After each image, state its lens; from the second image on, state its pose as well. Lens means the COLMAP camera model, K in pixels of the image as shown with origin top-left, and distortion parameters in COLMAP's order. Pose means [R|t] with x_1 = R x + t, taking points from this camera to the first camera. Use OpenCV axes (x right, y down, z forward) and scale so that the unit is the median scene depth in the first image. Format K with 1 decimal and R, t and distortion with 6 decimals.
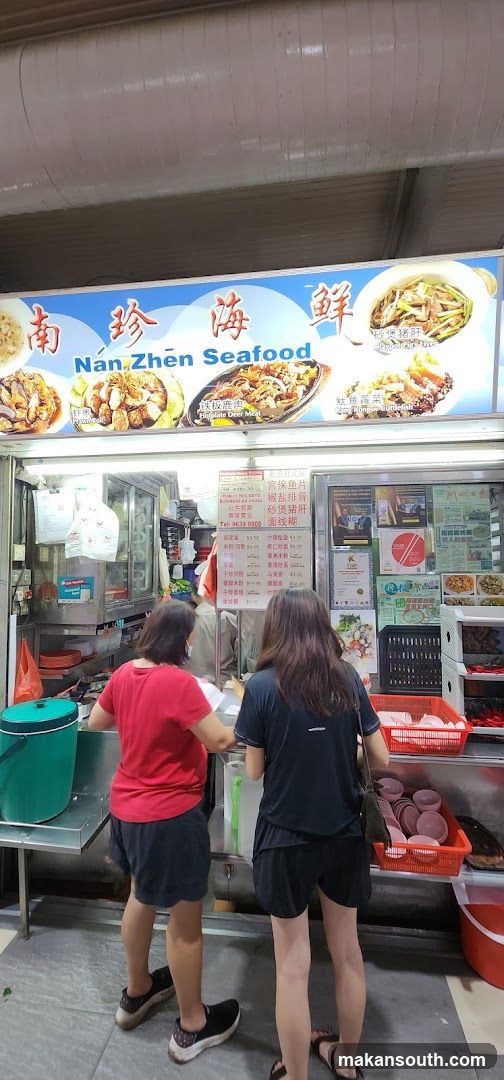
lens RADIAL K [[427.2, 0, 250.0], [0, 427.2, 539.0], [0, 0, 1]] dist [0.002219, 0.001422]
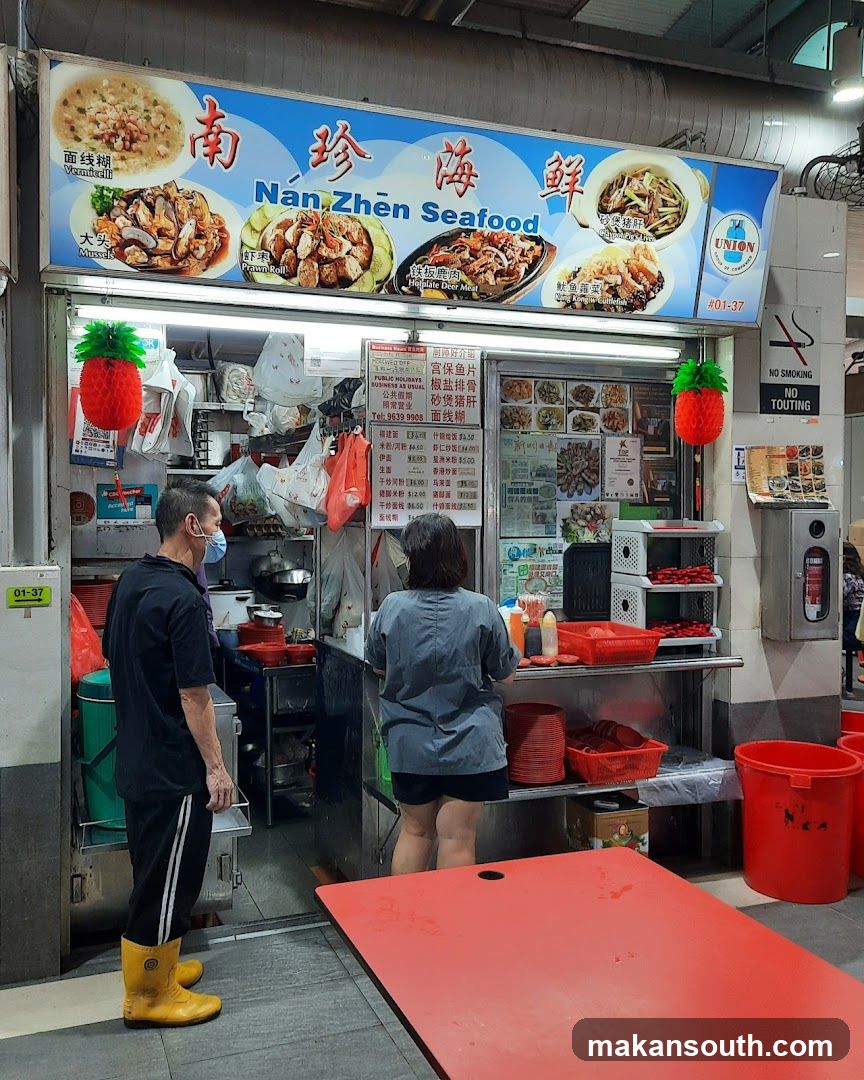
lens RADIAL K [[987.6, 0, 401.4], [0, 987.6, 516.3], [0, 0, 1]] dist [0.051615, 0.000000]
pose [[0.886626, 0.001590, 0.462485, -0.989820], [-0.038217, 0.996826, 0.069840, 0.022743], [-0.460906, -0.079597, 0.883872, -0.681118]]
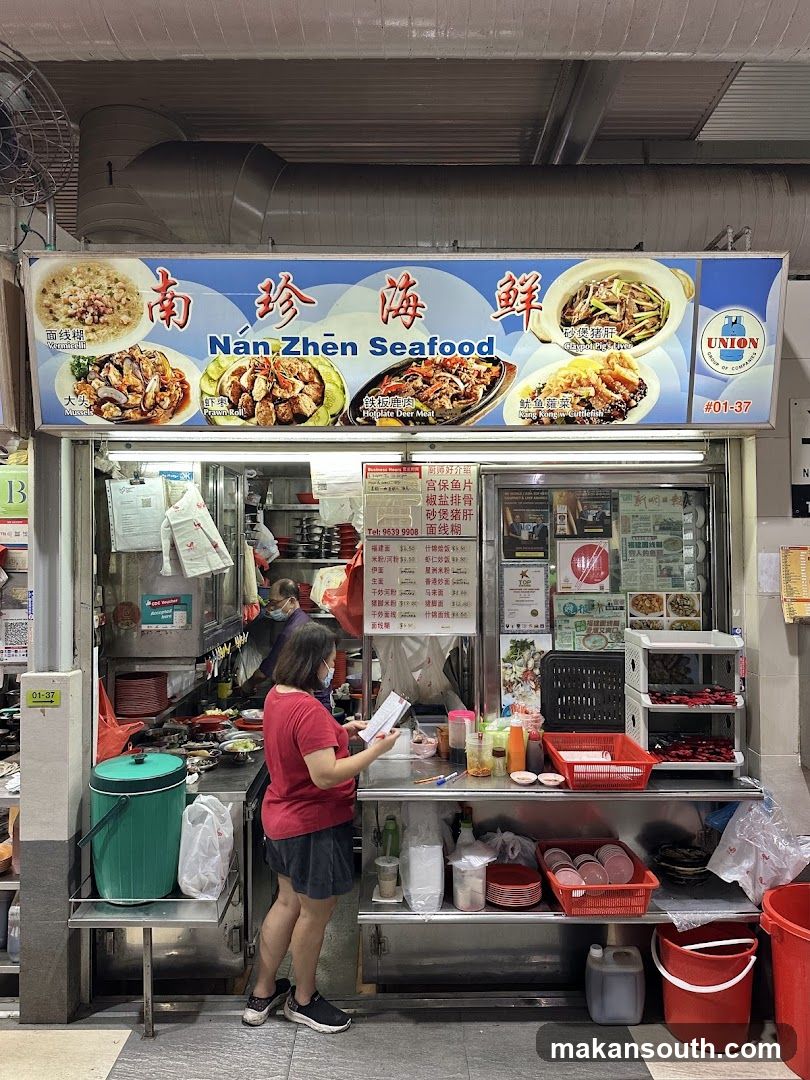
lens RADIAL K [[736.0, 0, 388.4], [0, 736.0, 532.3], [0, 0, 1]] dist [0.063788, -0.057537]
pose [[0.991945, 0.003763, 0.126613, -0.250719], [-0.009524, 0.998945, 0.044929, -0.116101], [-0.126311, -0.045773, 0.990934, -0.475646]]
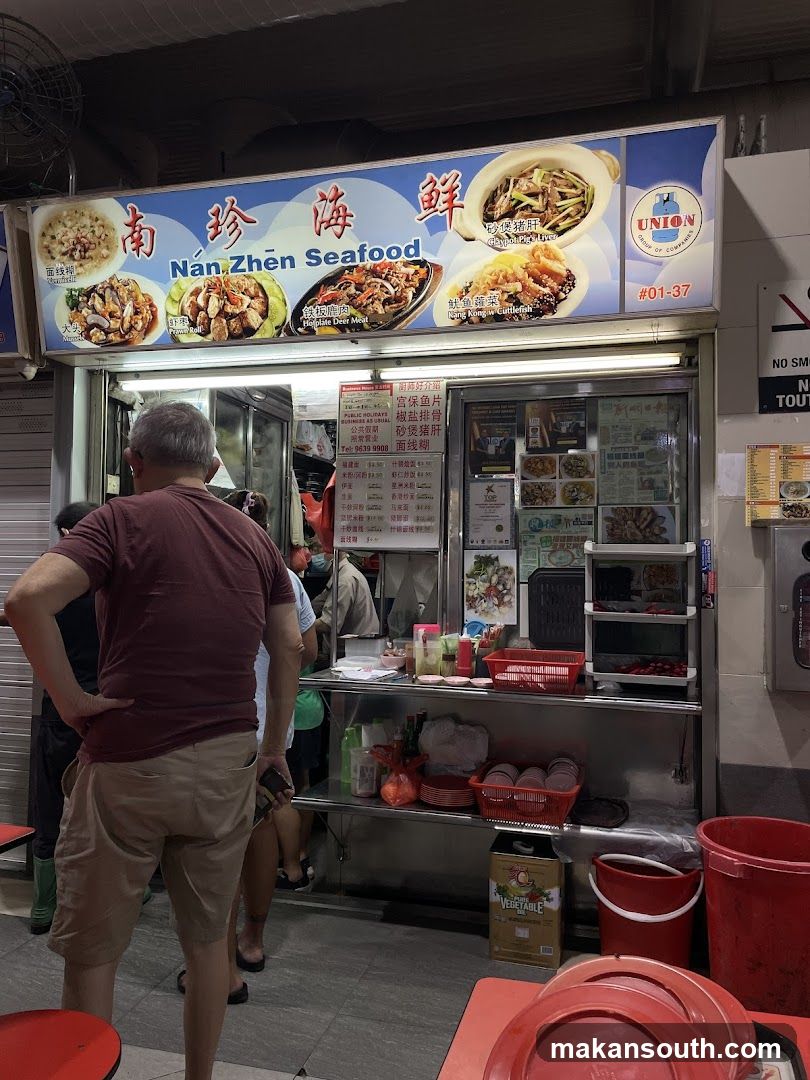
lens RADIAL K [[792.5, 0, 401.5], [0, 792.5, 530.0], [0, 0, 1]] dist [0.055709, -0.024345]
pose [[0.990113, 0.011802, -0.139776, 0.325994], [-0.009083, 0.999757, 0.020075, 0.111260], [0.139979, -0.018607, 0.989980, -0.638738]]
